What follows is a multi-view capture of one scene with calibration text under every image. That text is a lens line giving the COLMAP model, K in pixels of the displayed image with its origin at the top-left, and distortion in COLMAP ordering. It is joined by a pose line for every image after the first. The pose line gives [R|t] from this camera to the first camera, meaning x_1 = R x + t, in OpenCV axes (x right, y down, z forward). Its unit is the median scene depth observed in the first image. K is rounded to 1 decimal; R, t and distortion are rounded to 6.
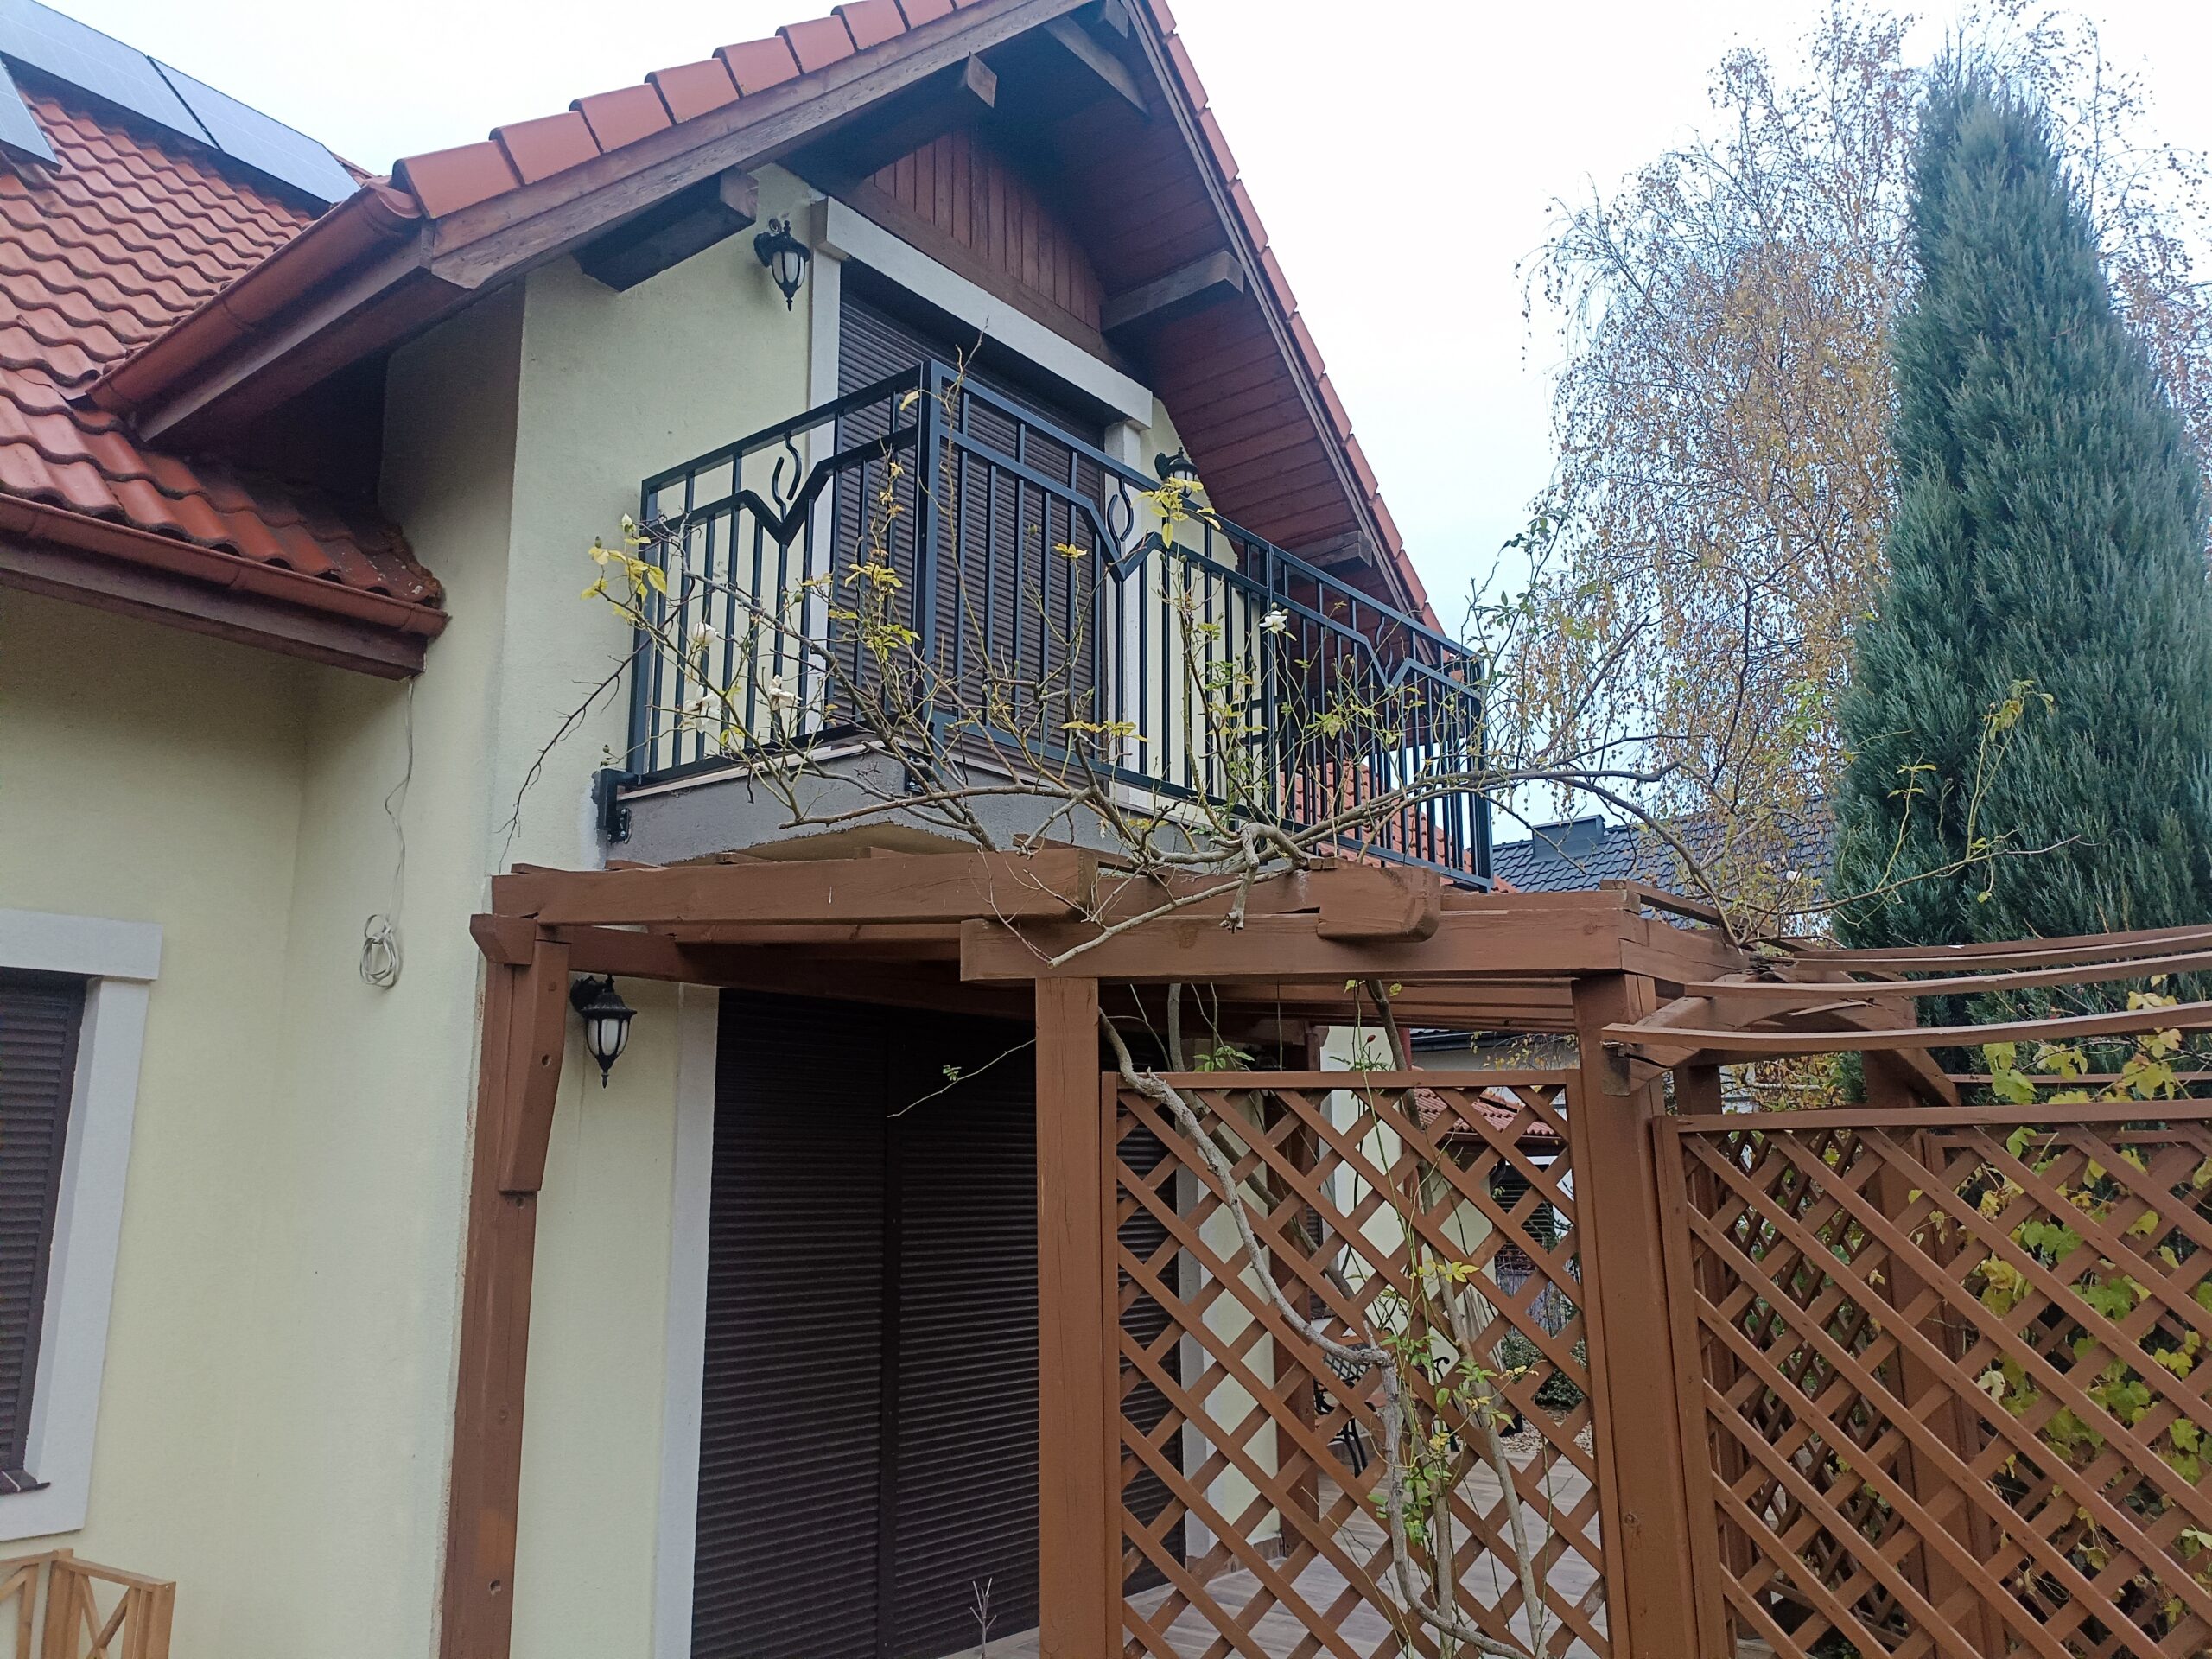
lens RADIAL K [[1625.1, 0, 1106.0], [0, 1625.1, 829.5], [0, 0, 1]] dist [0.046141, -0.009476]
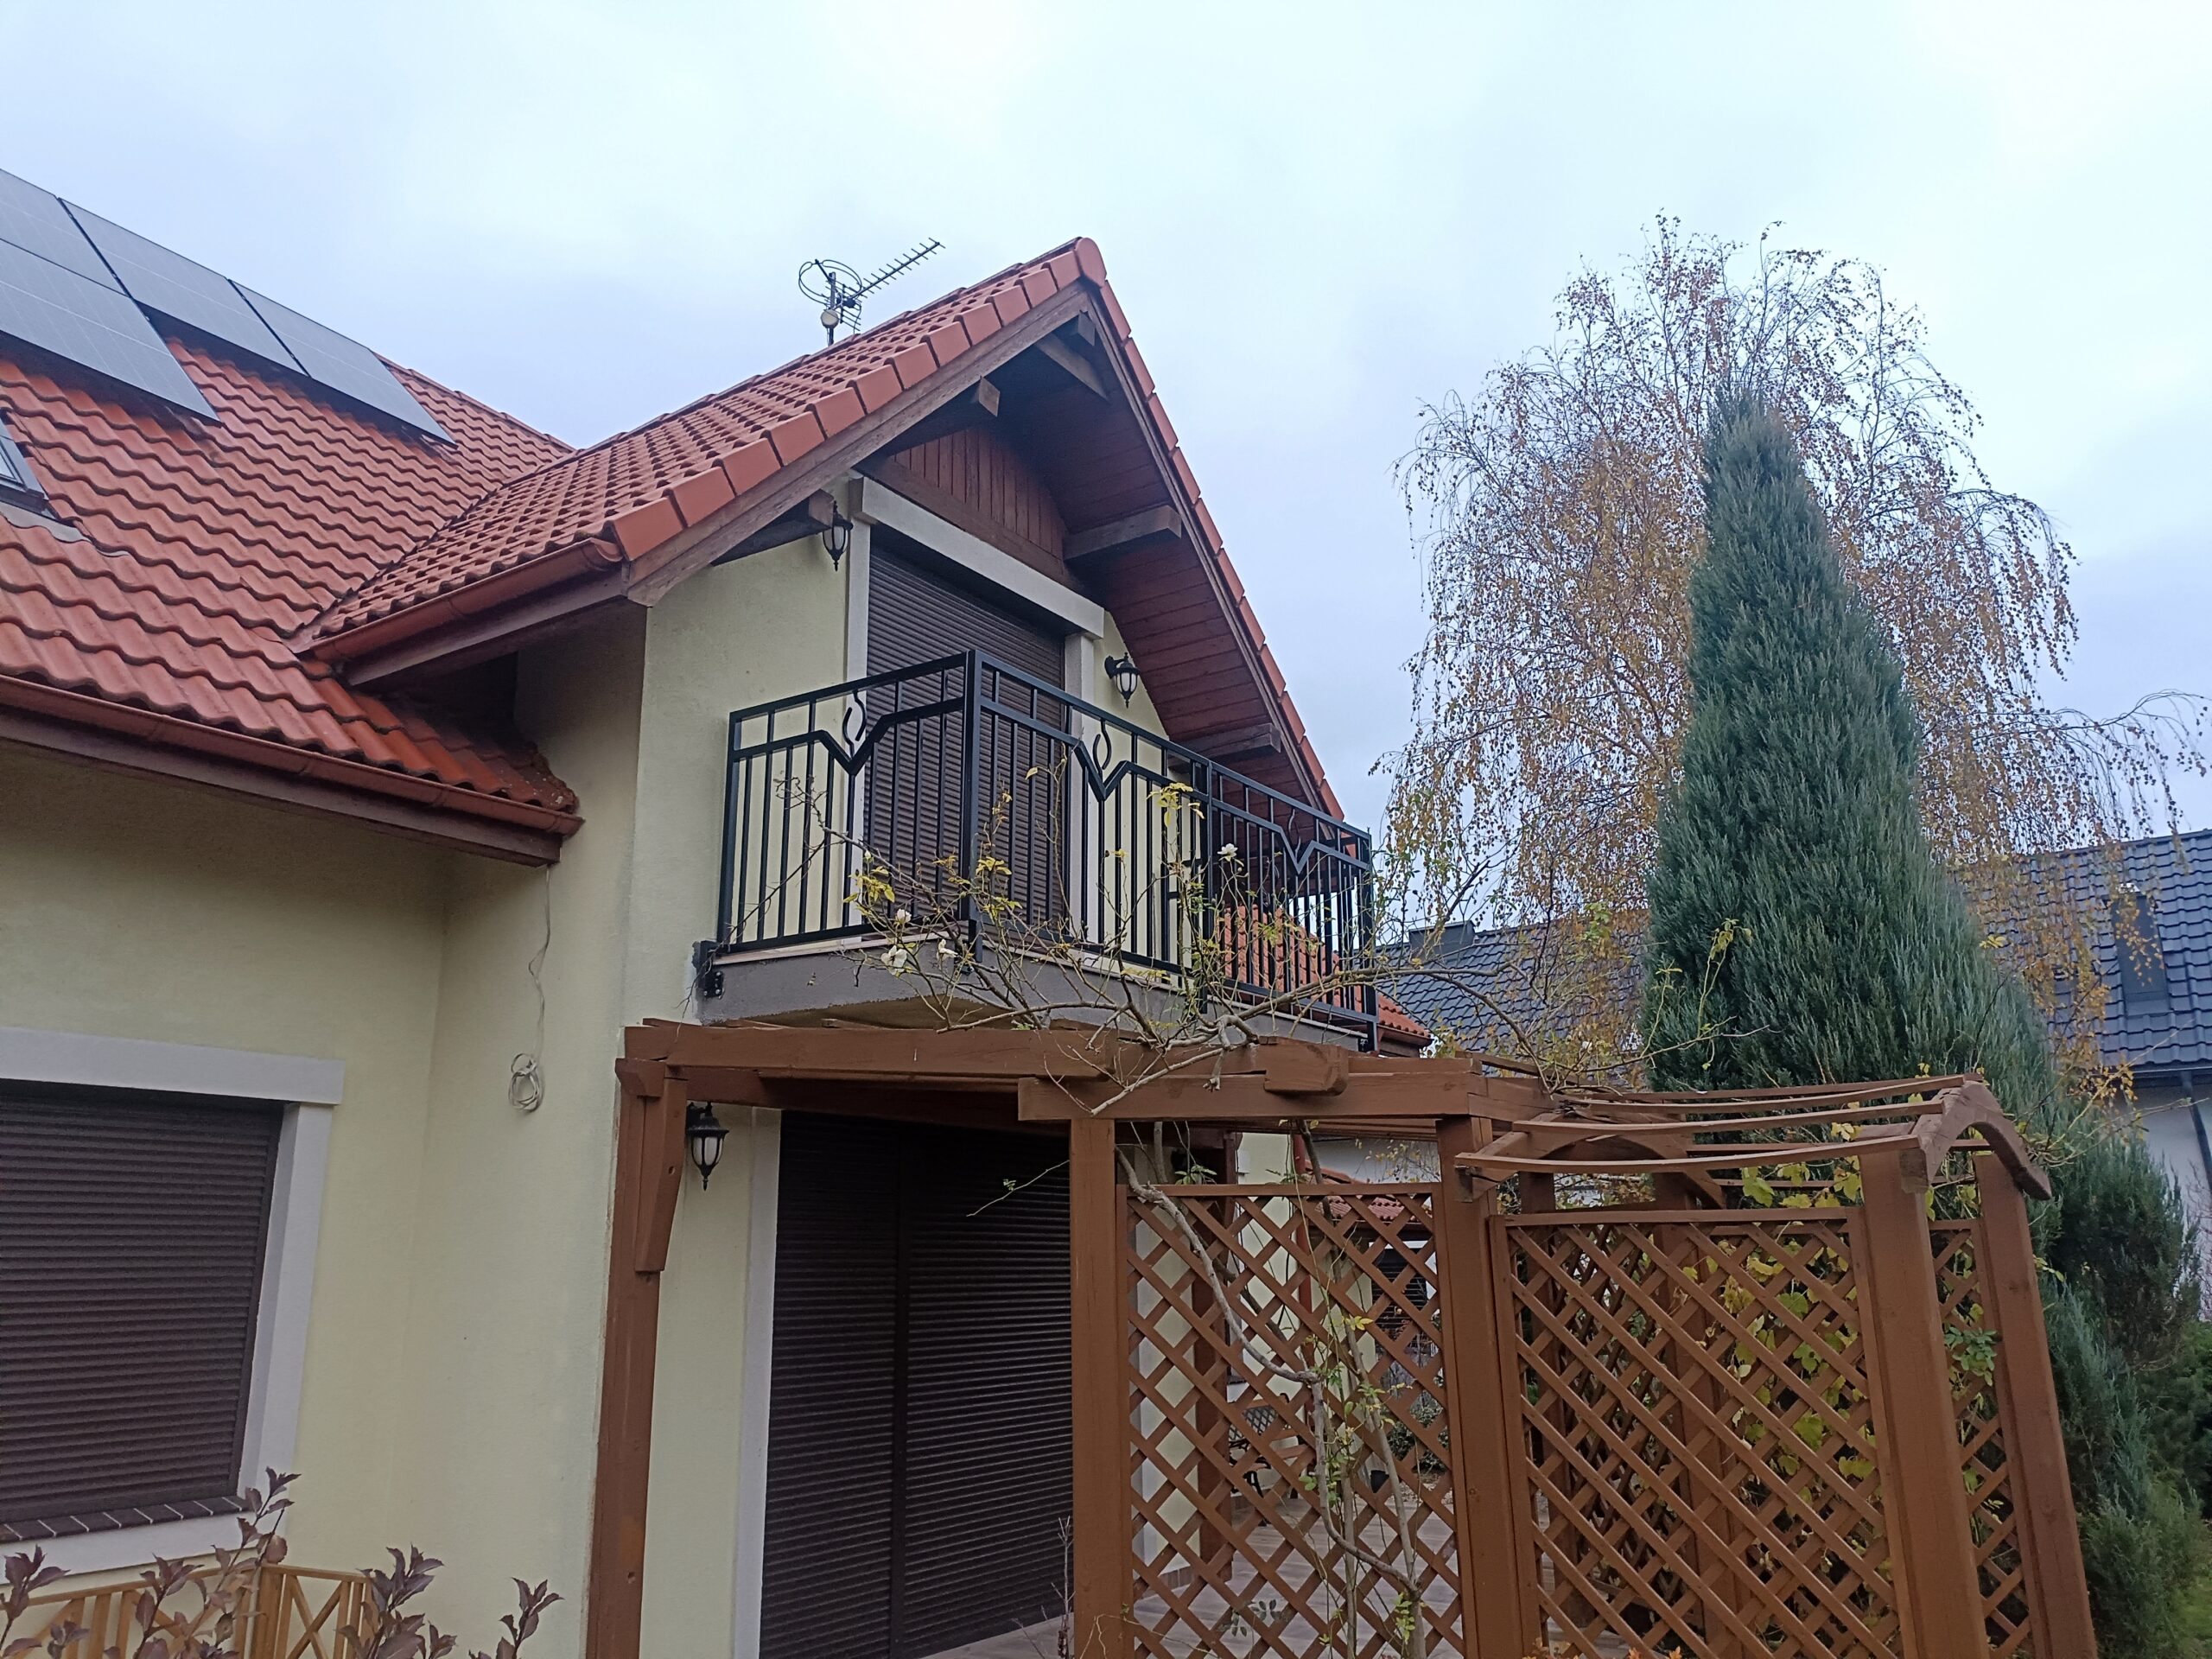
lens RADIAL K [[1634.8, 0, 1106.0], [0, 1634.8, 829.5], [0, 0, 1]] dist [0.050920, 0.001600]
pose [[0.997238, 0.016002, 0.072522, -0.083040], [-0.012540, 0.998771, -0.047940, -0.065133], [-0.073200, 0.046899, 0.996214, -0.314956]]
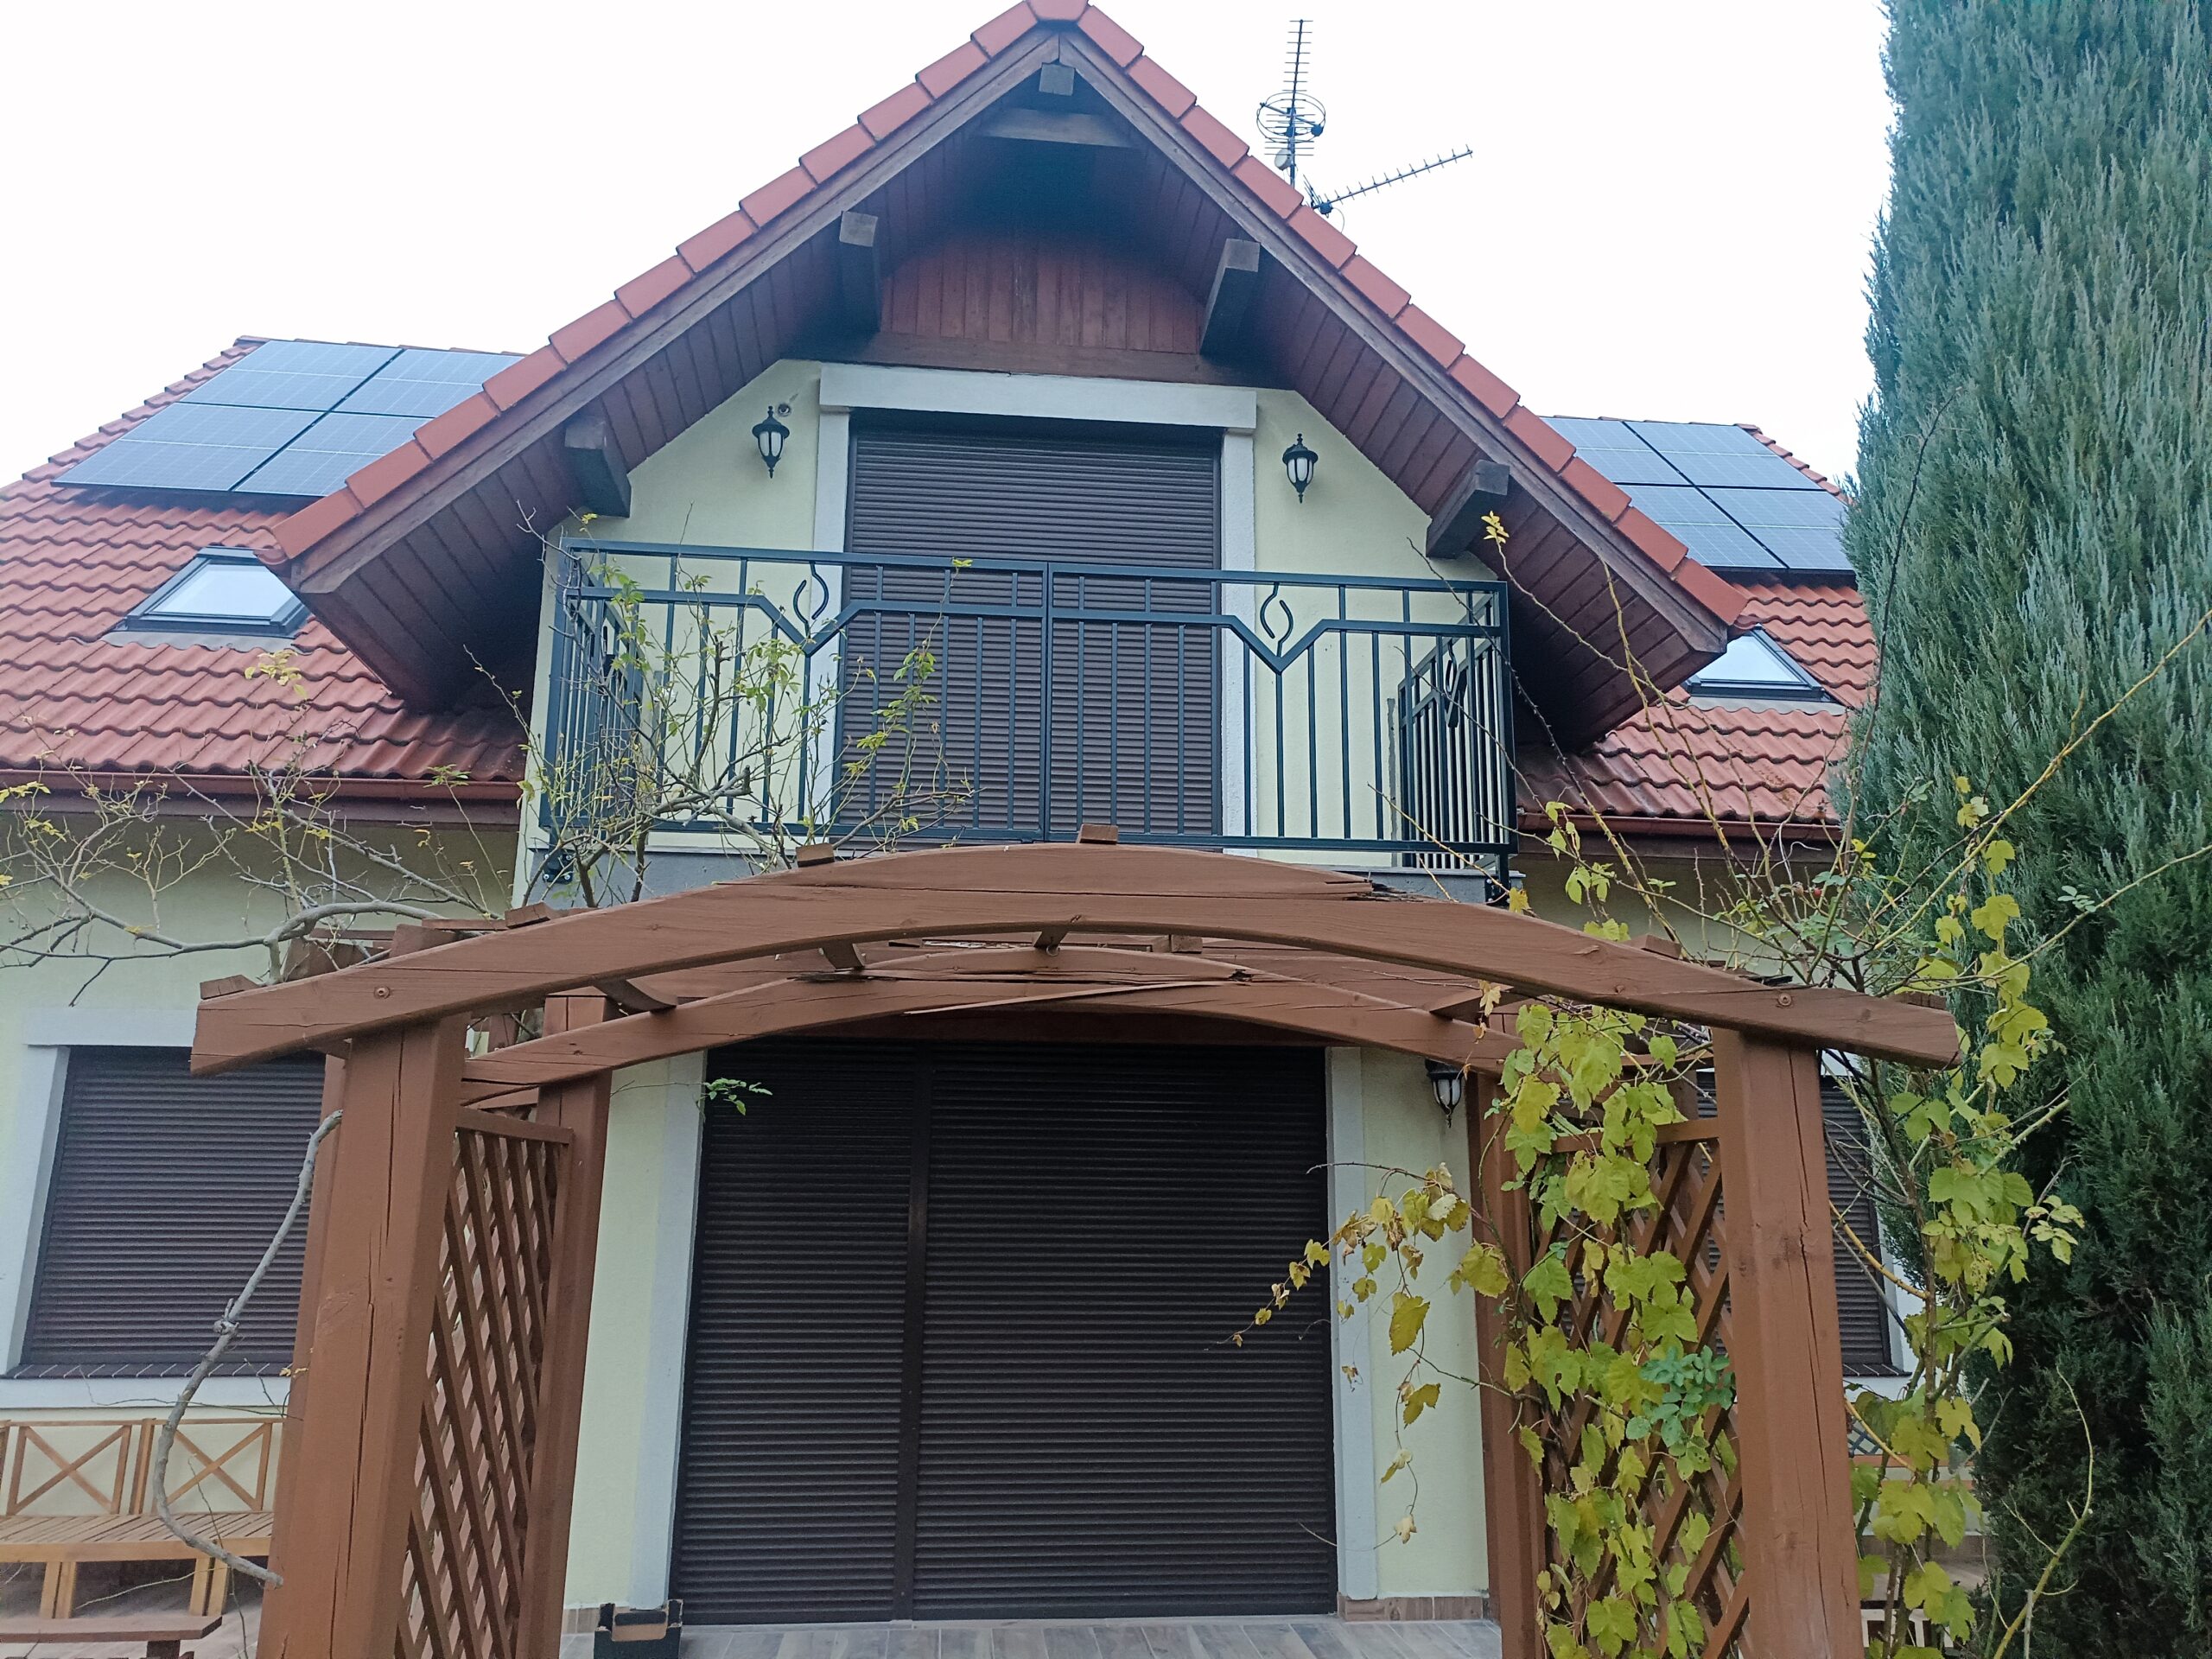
lens RADIAL K [[1634.8, 0, 1106.0], [0, 1634.8, 829.5], [0, 0, 1]] dist [0.050920, 0.001600]
pose [[0.696487, -0.145909, -0.702579, 0.909079], [0.135551, 0.988233, -0.070856, 0.070265], [0.704650, -0.045885, 0.708070, 0.335435]]
